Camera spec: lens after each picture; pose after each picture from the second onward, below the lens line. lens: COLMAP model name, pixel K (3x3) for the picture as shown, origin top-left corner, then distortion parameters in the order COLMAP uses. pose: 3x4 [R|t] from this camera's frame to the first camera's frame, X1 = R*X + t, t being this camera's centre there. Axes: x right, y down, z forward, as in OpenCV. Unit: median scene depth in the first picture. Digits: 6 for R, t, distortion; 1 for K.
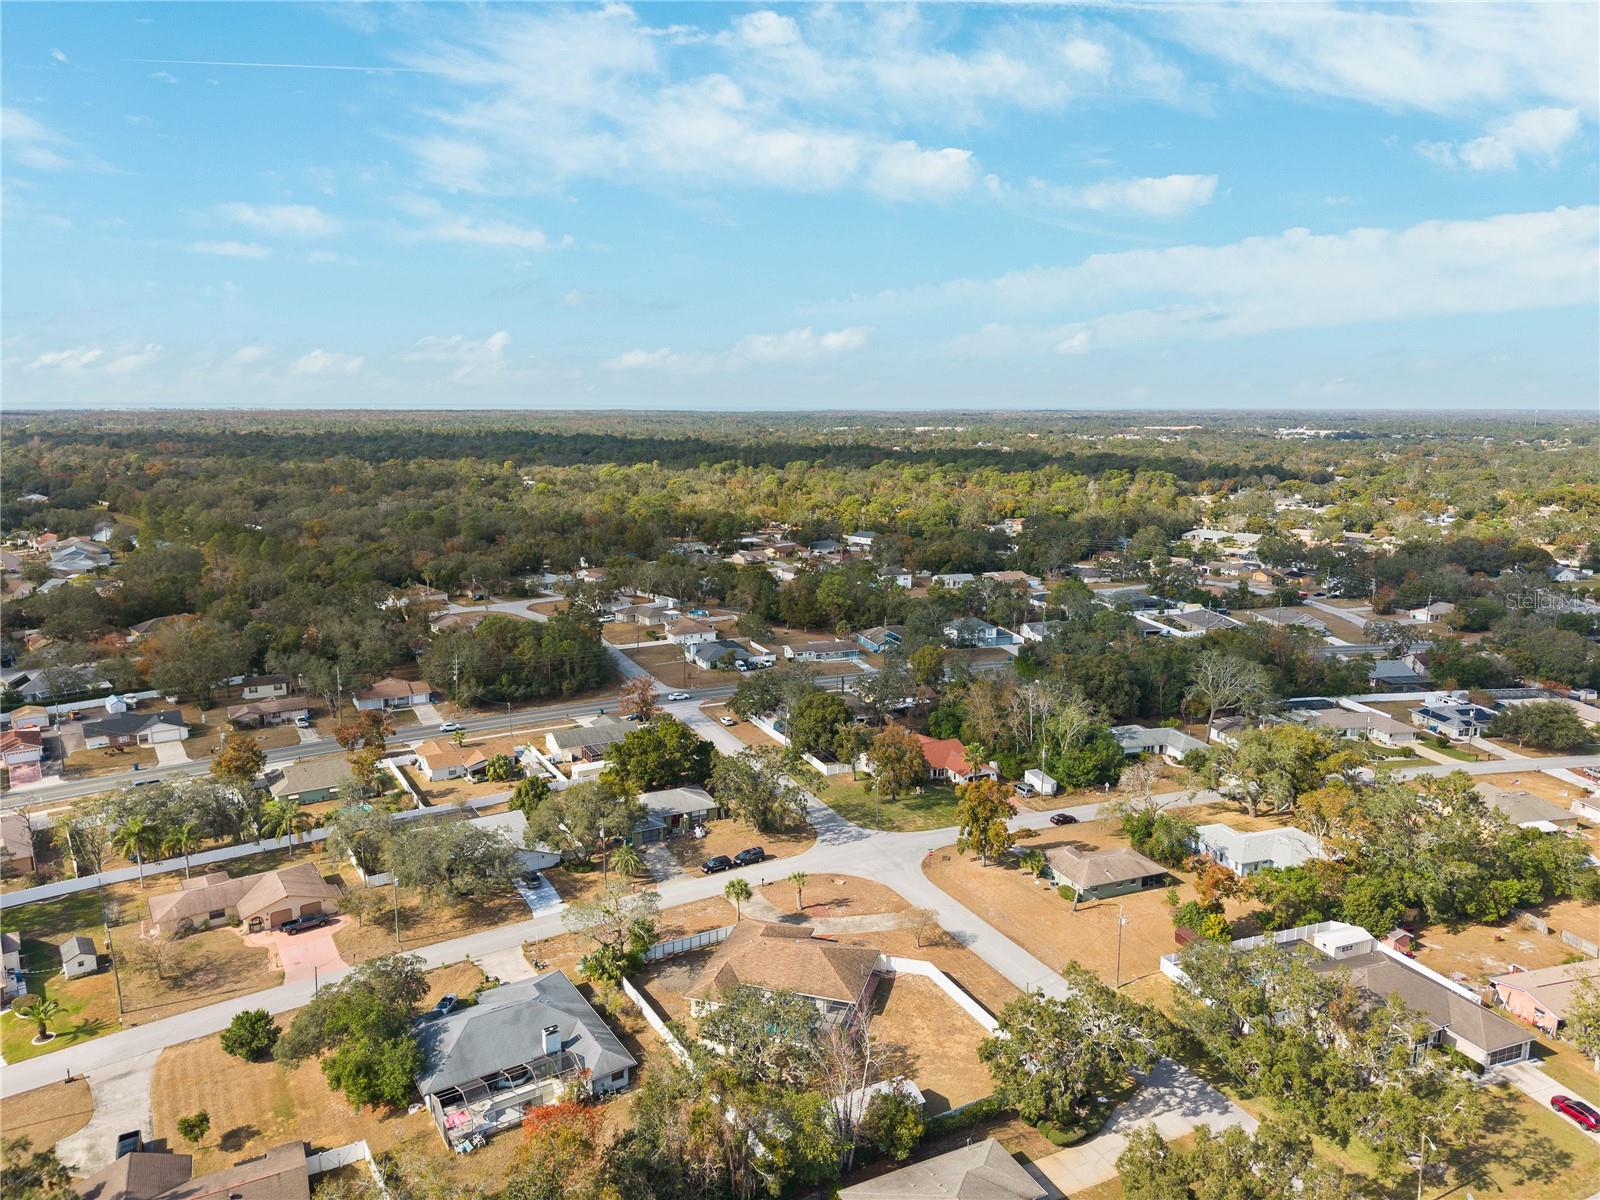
lens RADIAL K [[1088.4, 0, 794.1], [0, 1088.4, 523.3], [0, 0, 1]] dist [0.030189, -0.025574]
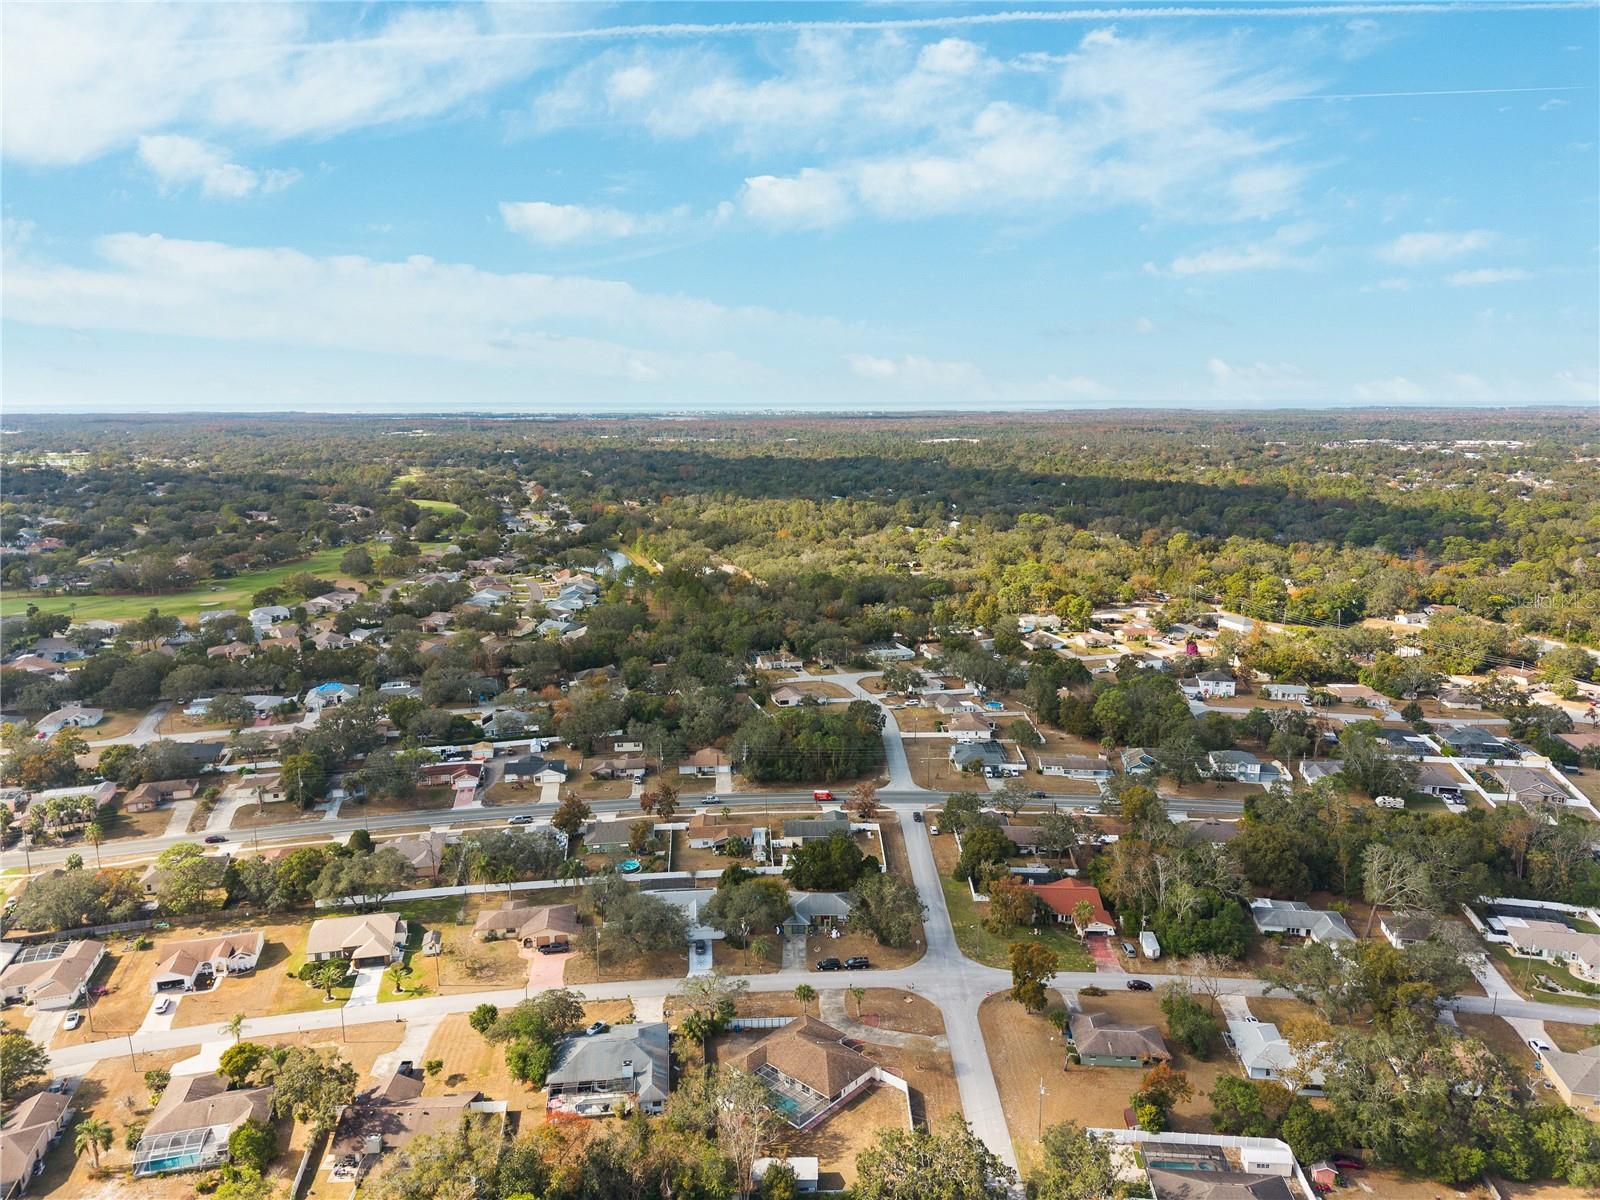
lens RADIAL K [[1088.4, 0, 794.1], [0, 1088.4, 523.3], [0, 0, 1]] dist [0.030189, -0.025574]
pose [[0.900056, 0.046838, -0.433249, 0.441640], [-0.045812, 0.998868, 0.012814, -0.238935], [0.433359, 0.008315, 0.901183, -0.226515]]
